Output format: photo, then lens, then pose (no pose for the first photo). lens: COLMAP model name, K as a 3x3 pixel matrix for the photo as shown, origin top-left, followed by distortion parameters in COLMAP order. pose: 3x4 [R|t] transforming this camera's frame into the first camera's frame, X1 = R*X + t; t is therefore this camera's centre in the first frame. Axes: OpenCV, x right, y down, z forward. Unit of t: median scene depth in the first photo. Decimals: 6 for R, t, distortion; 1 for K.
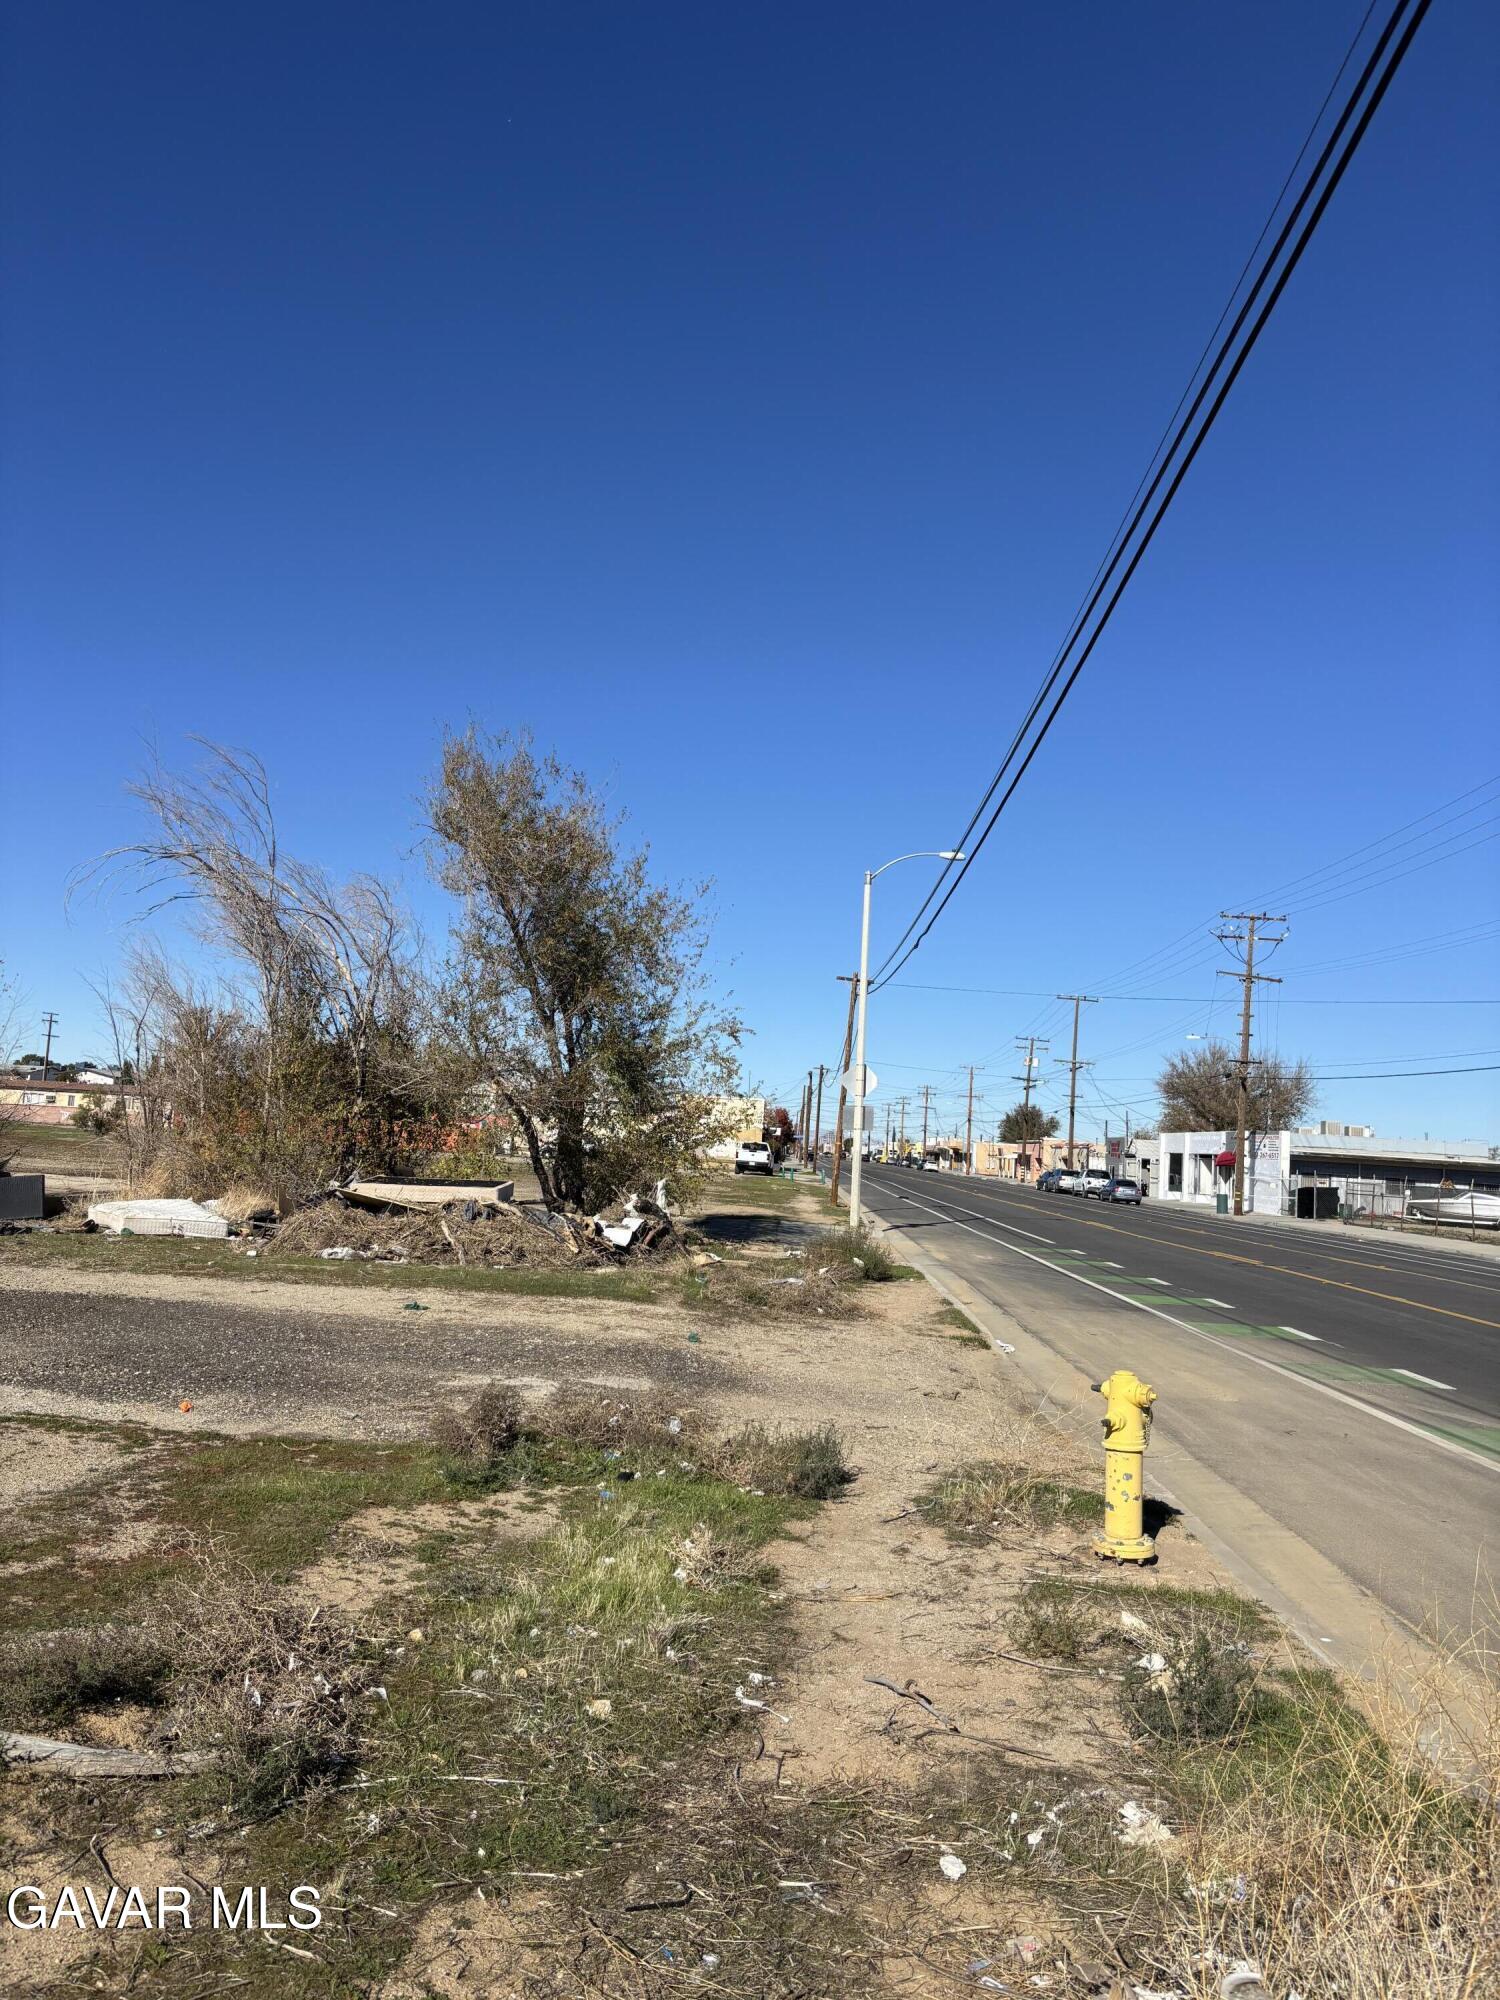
lens RADIAL K [[1520.2, 0, 750.0], [0, 1520.2, 1000.0], [0, 0, 1]] dist [0.025065, -0.001143]
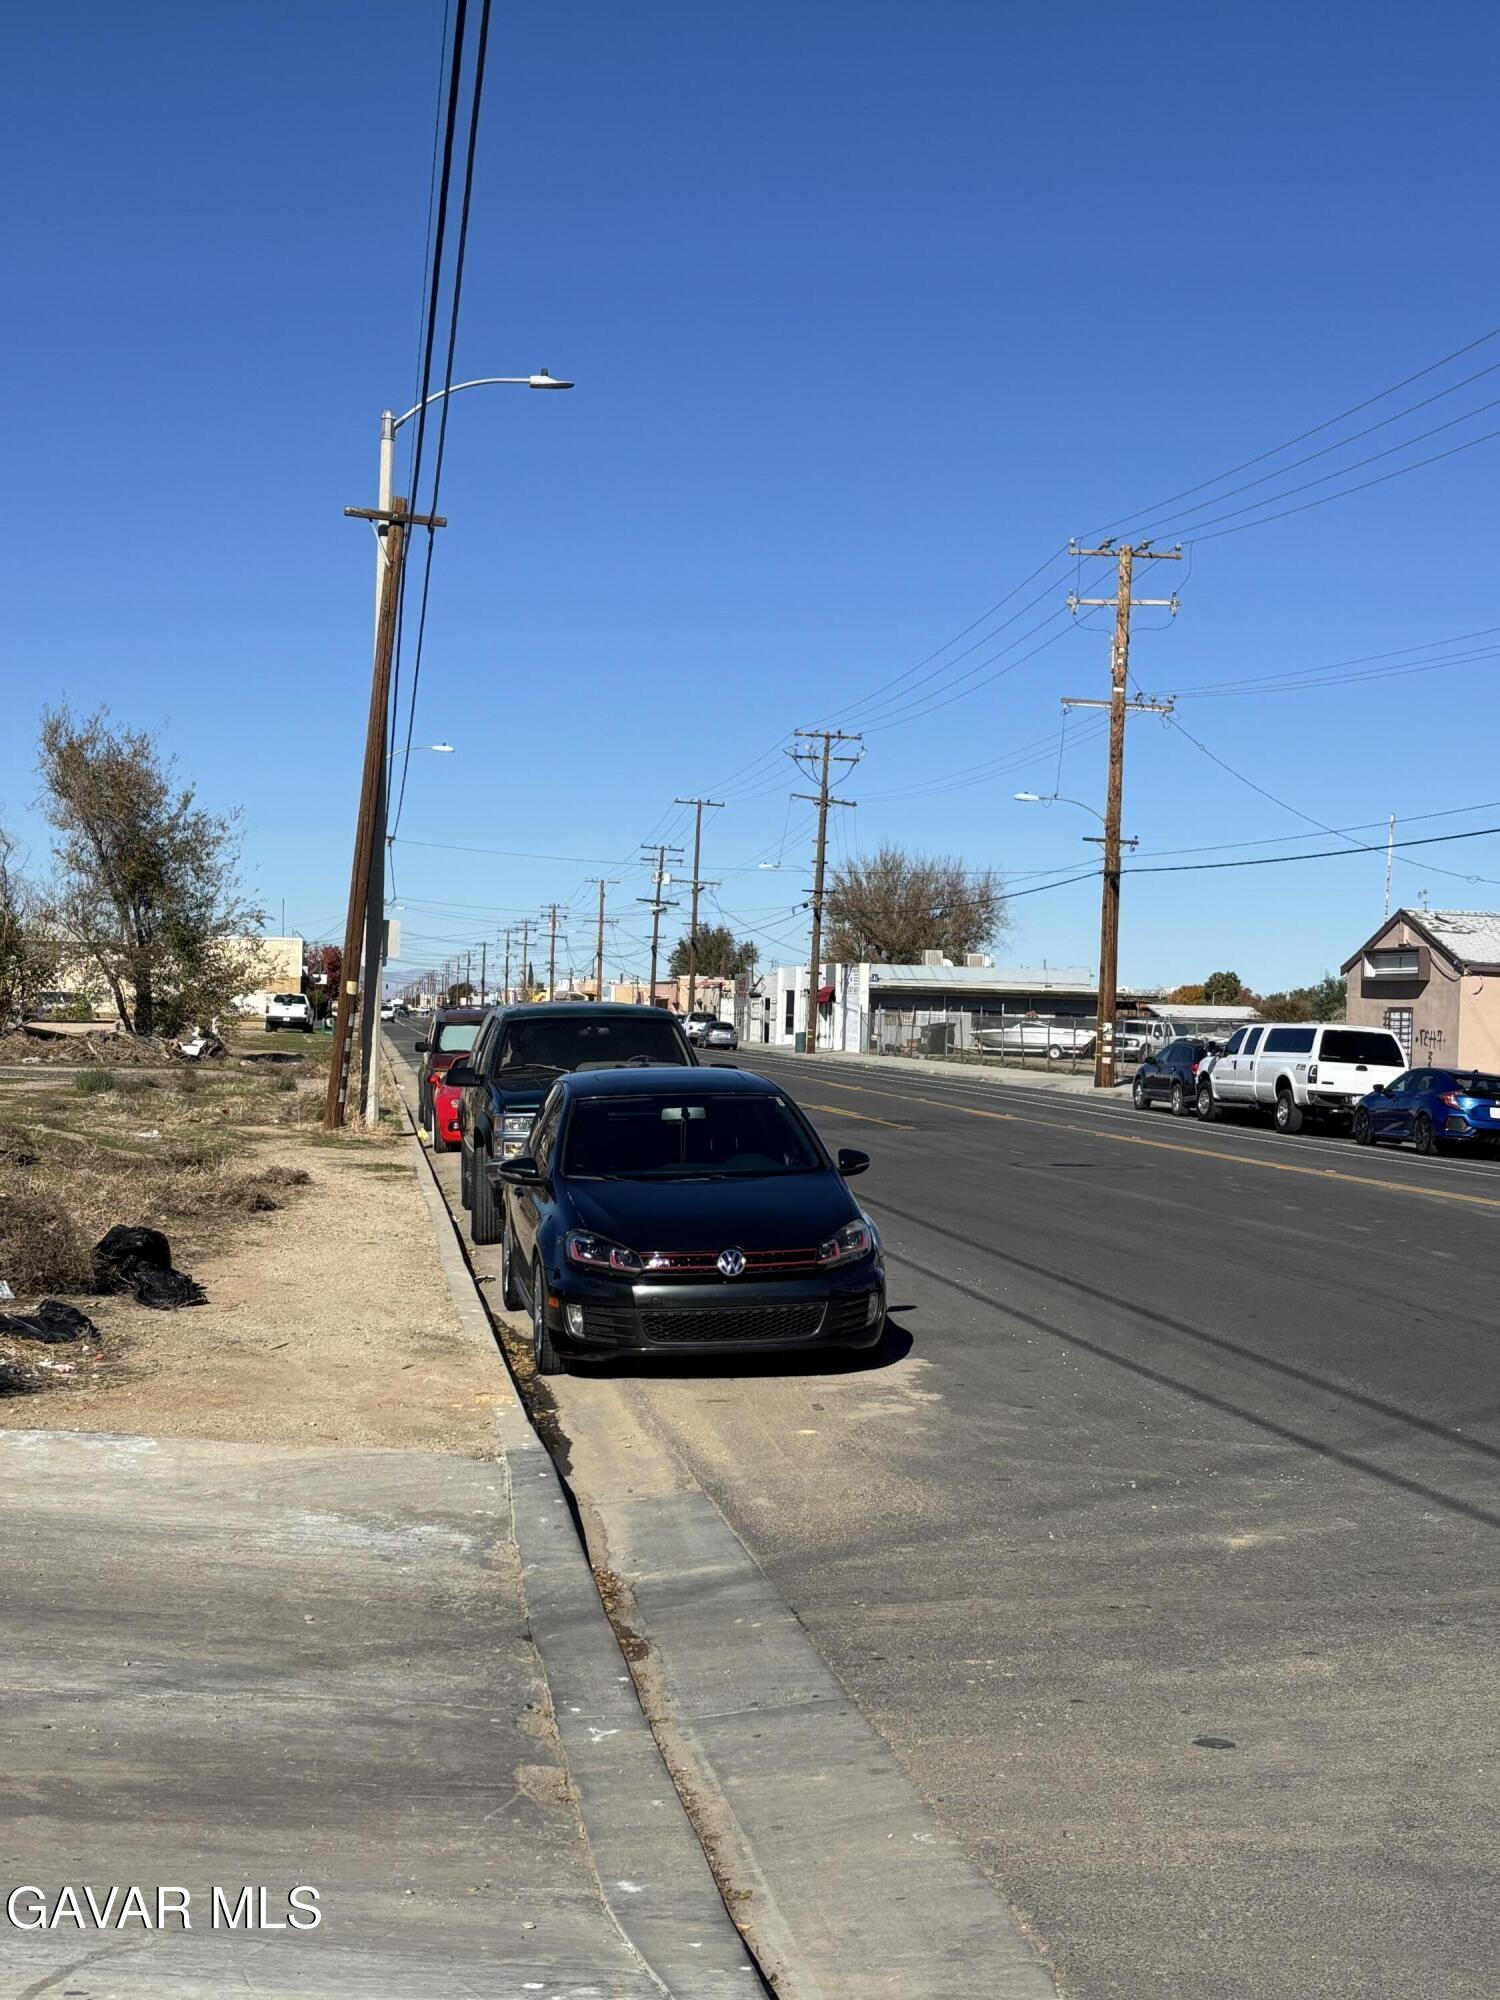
lens RADIAL K [[2429.1, 0, 749.0], [0, 2429.1, 985.9], [0, 0, 1]] dist [0.158287, -0.597979]
pose [[0.982453, -0.029931, 0.184096, 0.017017], [0.012896, 0.995579, 0.093039, -0.121426], [-0.186066, -0.089033, 0.978495, -1.349394]]
